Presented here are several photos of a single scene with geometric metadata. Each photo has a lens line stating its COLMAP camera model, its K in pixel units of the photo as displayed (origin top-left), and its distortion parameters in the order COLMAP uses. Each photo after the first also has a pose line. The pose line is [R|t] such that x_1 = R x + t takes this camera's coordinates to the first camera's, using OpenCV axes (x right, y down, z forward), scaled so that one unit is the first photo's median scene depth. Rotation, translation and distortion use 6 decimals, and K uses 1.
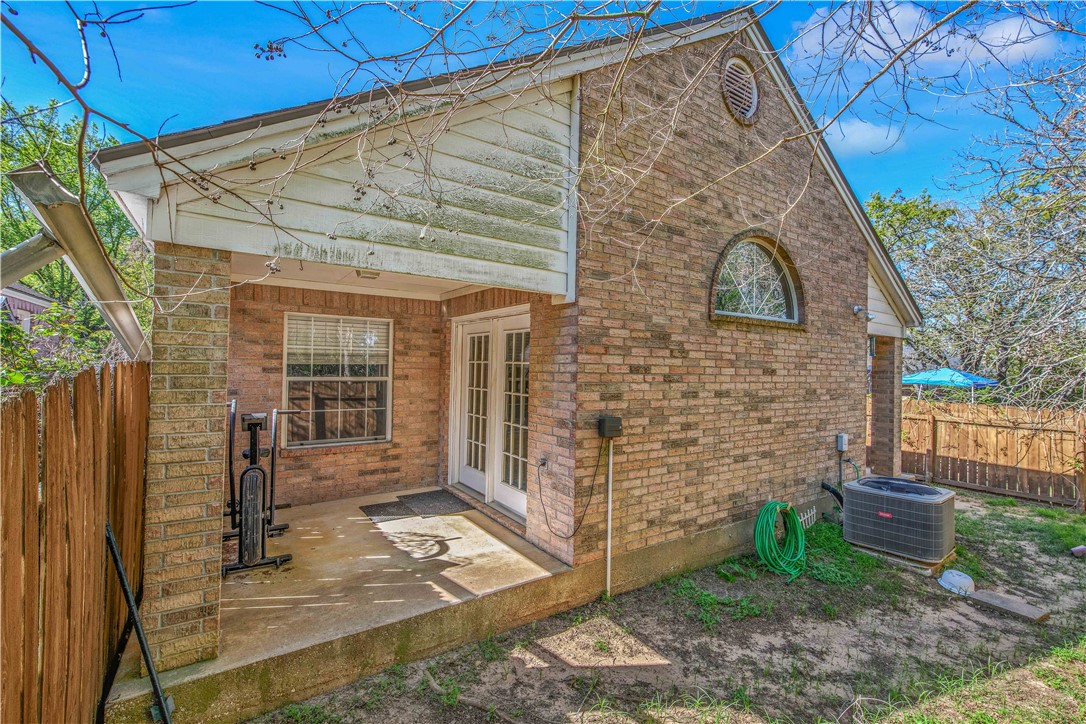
lens RADIAL K [[476.4, 0, 545.1], [0, 476.4, 365.5], [0, 0, 1]] dist [0.007810, -0.001812]
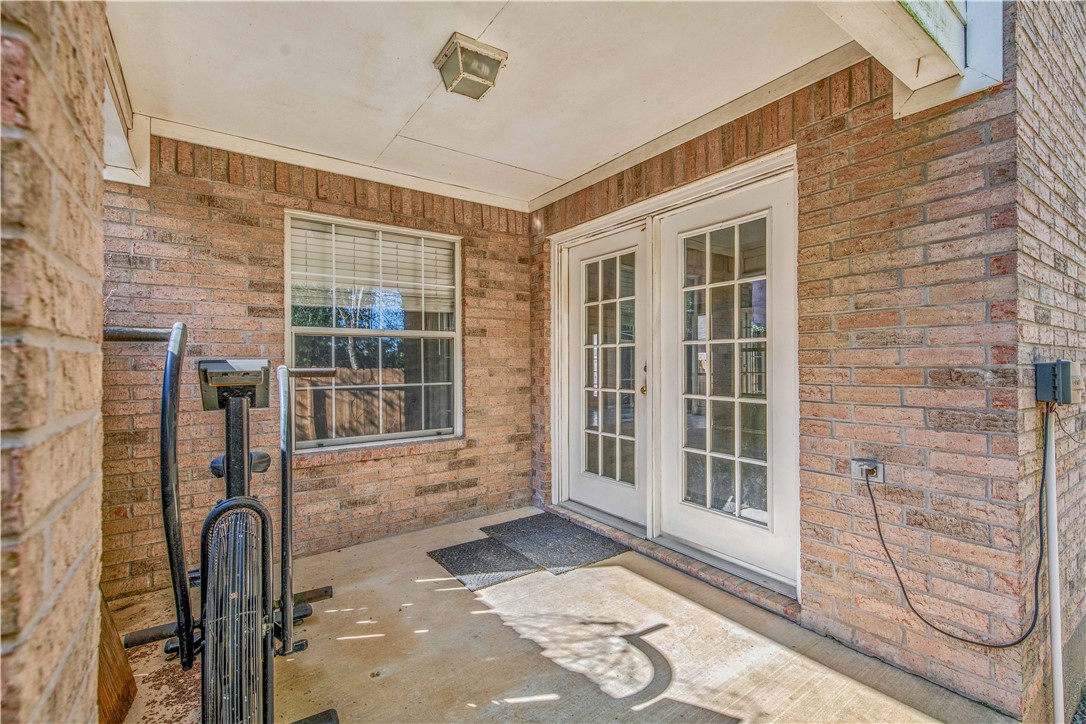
lens RADIAL K [[476.4, 0, 539.5], [0, 476.4, 362.3], [0, 0, 1]] dist [0.007810, -0.001812]
pose [[0.999469, -0.024820, 0.021134, -0.253273], [0.024867, 0.999689, -0.001963, 0.072362], [-0.021079, 0.002488, 0.999775, 0.416650]]
